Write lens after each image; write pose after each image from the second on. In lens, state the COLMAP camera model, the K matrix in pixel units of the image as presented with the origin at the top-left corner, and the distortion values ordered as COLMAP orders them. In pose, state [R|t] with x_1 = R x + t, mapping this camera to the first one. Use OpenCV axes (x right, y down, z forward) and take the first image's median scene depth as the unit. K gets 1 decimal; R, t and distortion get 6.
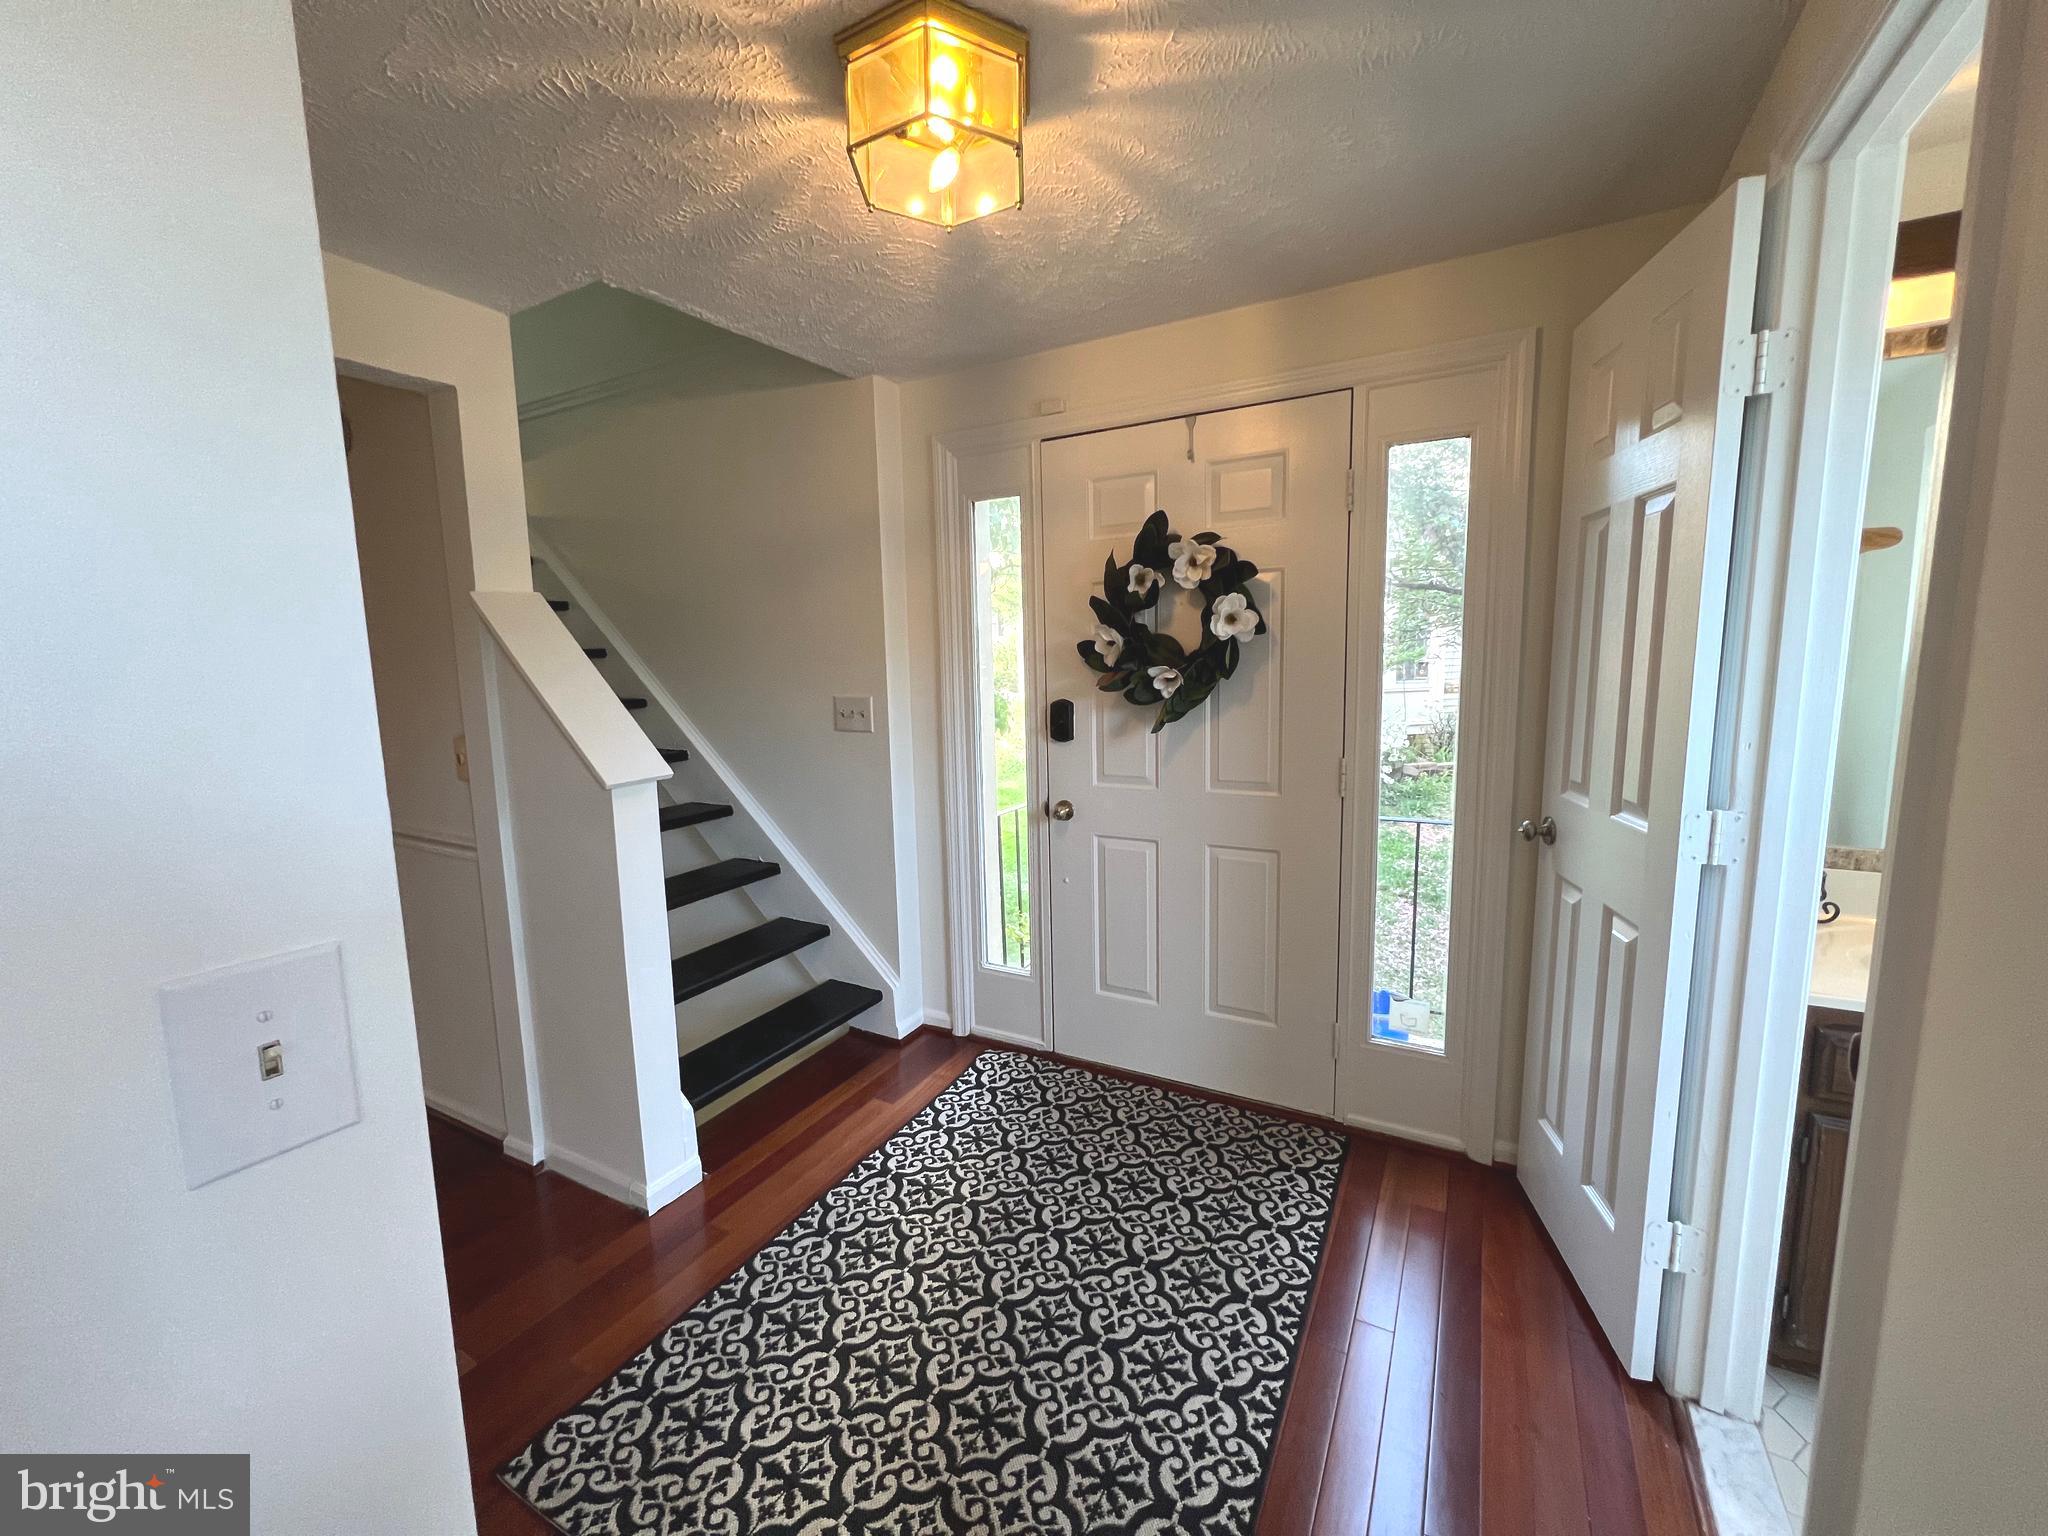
lens RADIAL K [[825.0, 0, 1016.7], [0, 825.0, 769.1], [0, 0, 1]] dist [-0.000035, -0.000067]
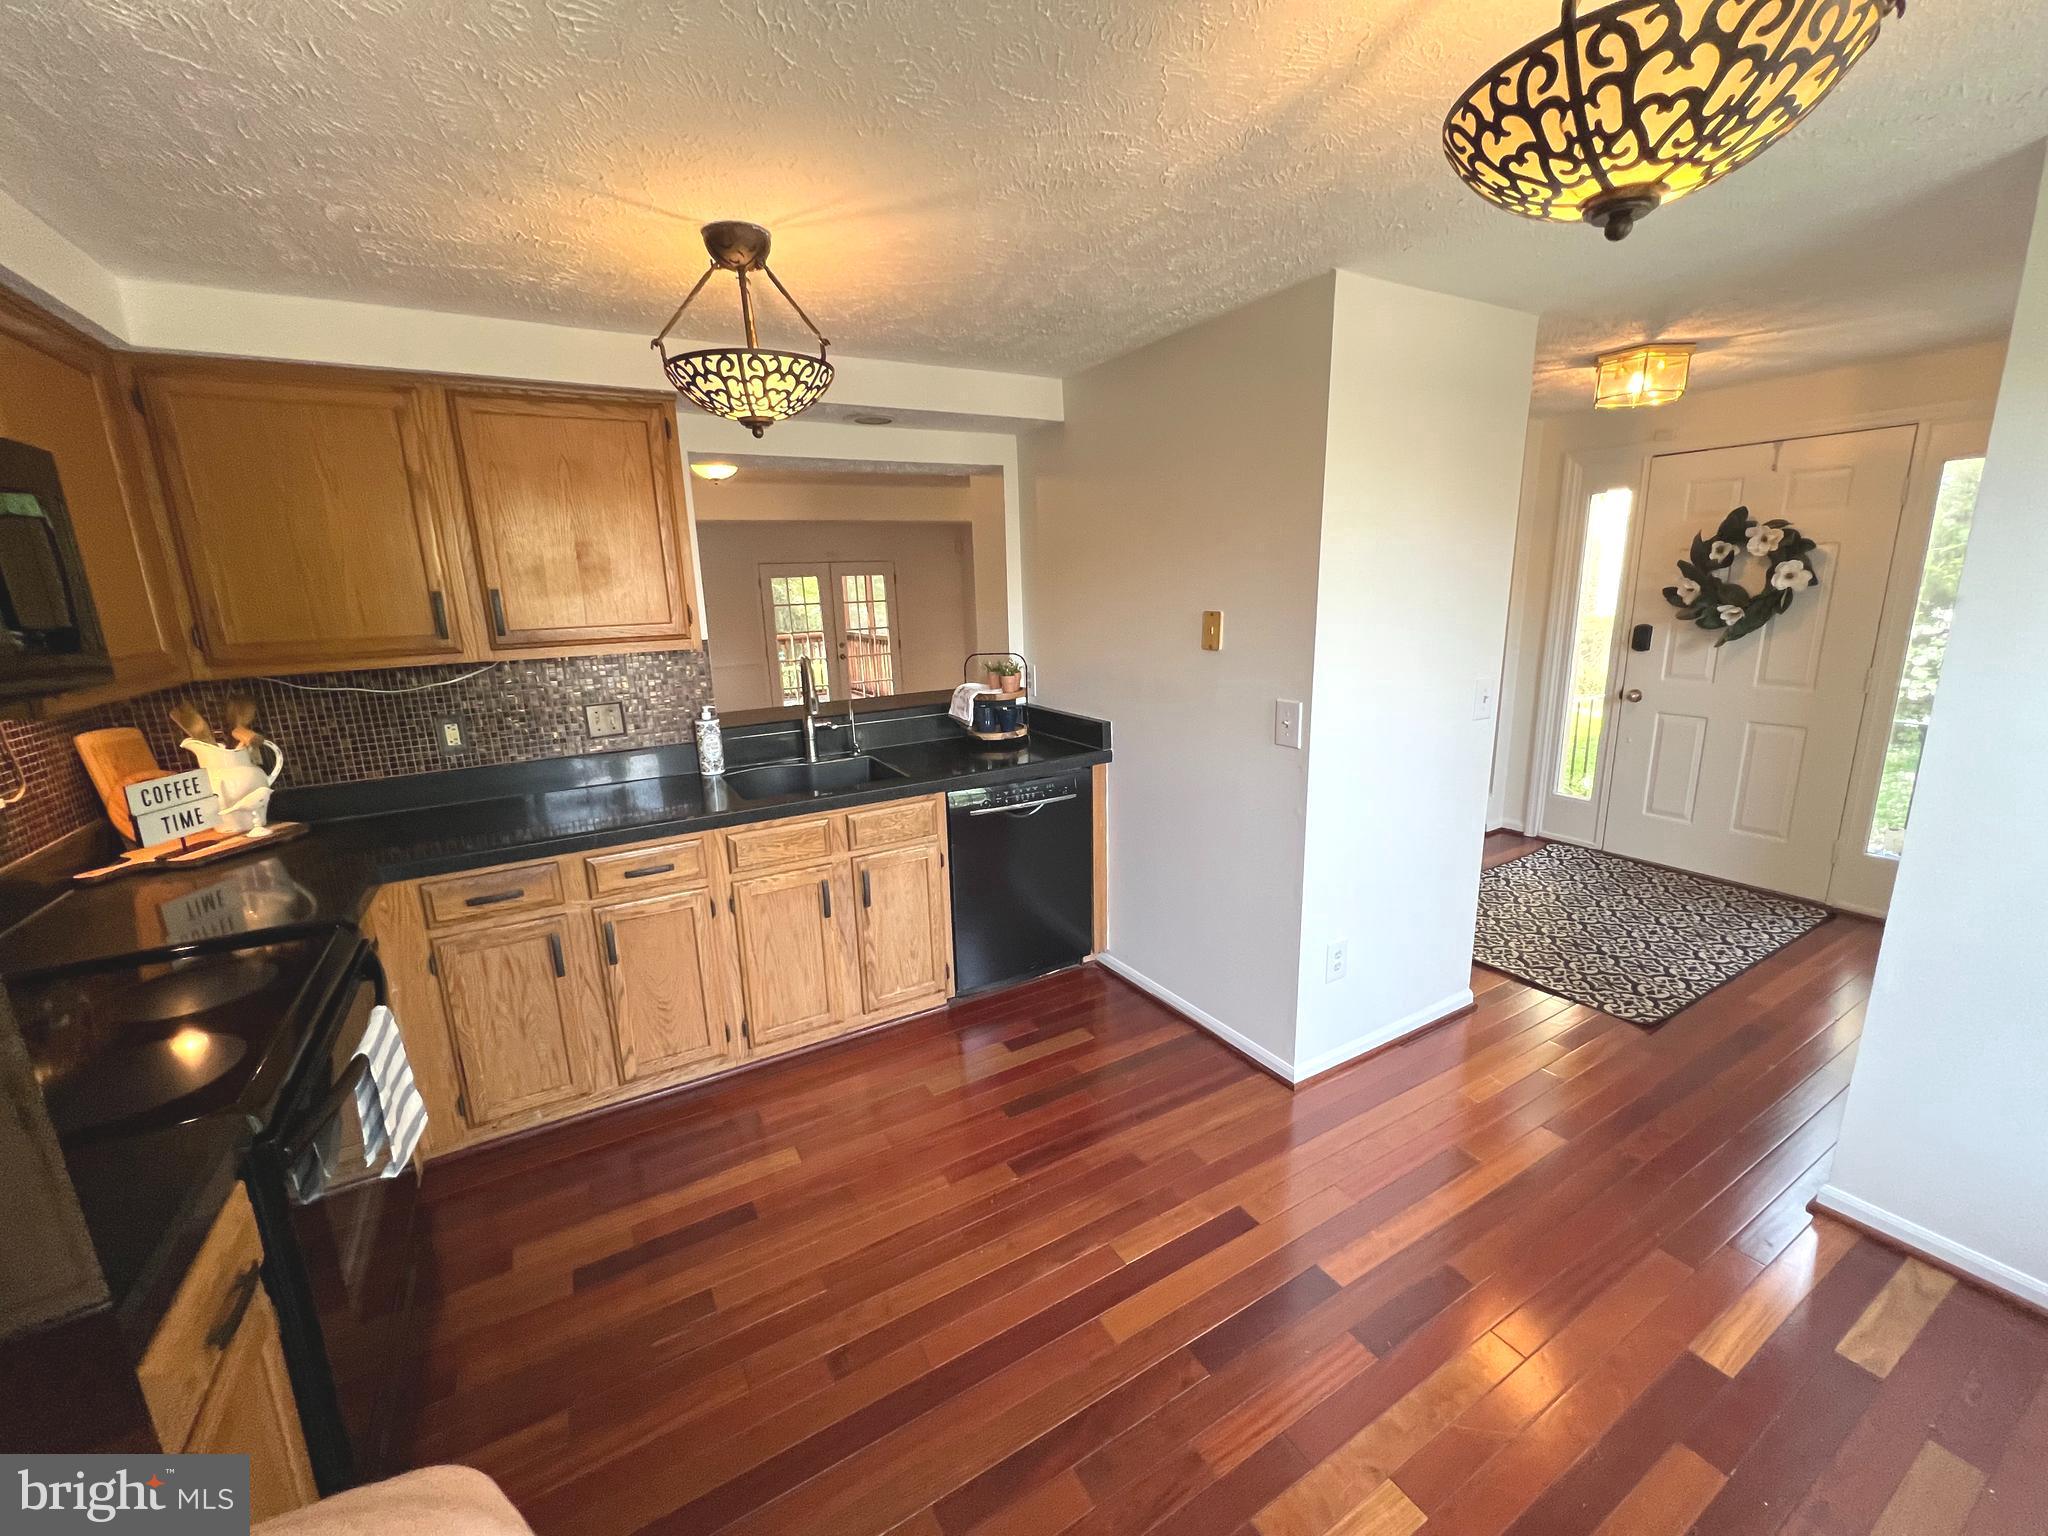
lens RADIAL K [[825.0, 0, 1027.8], [0, 825.0, 759.3], [0, 0, 1]] dist [0.000802, -0.000065]
pose [[0.864972, 0.110746, -0.489447, -0.183683], [-0.066883, 0.992084, 0.106278, 0.092516], [0.497342, -0.059192, 0.865533, -1.080604]]
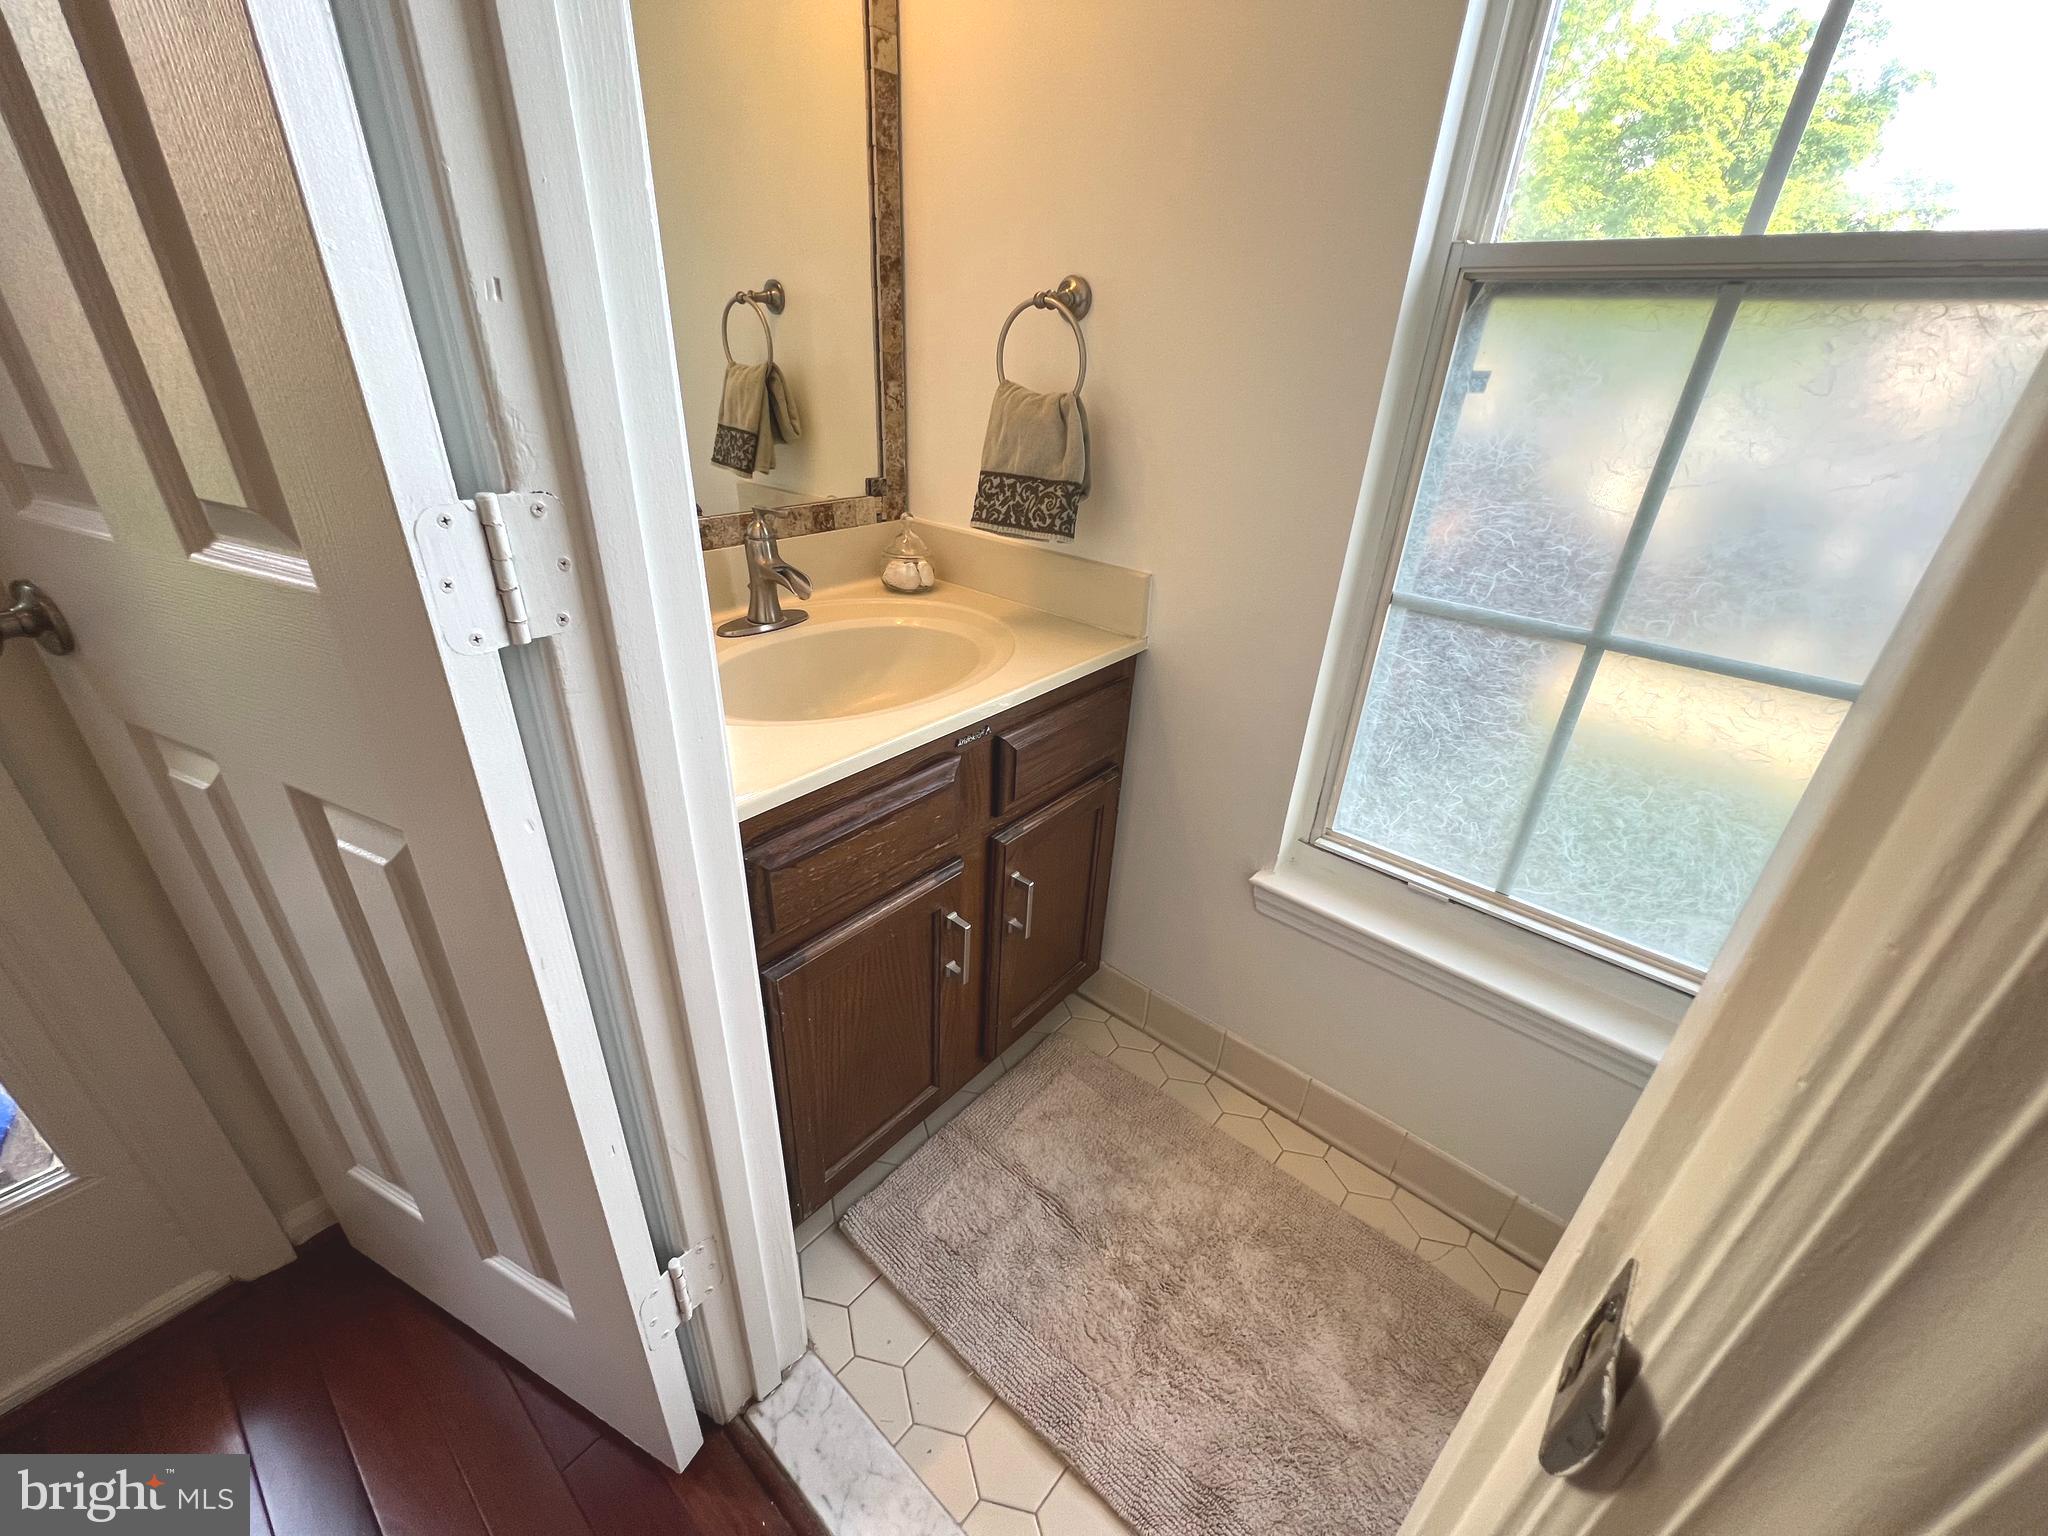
lens RADIAL K [[825.0, 0, 1020.4], [0, 825.0, 772.0], [0, 0, 1]] dist [0.000802, -0.000065]
pose [[0.183881, -0.423461, 0.887056, 0.307132], [0.091828, 0.905898, 0.413420, 0.019168], [-0.978650, 0.005436, 0.205463, 0.411180]]
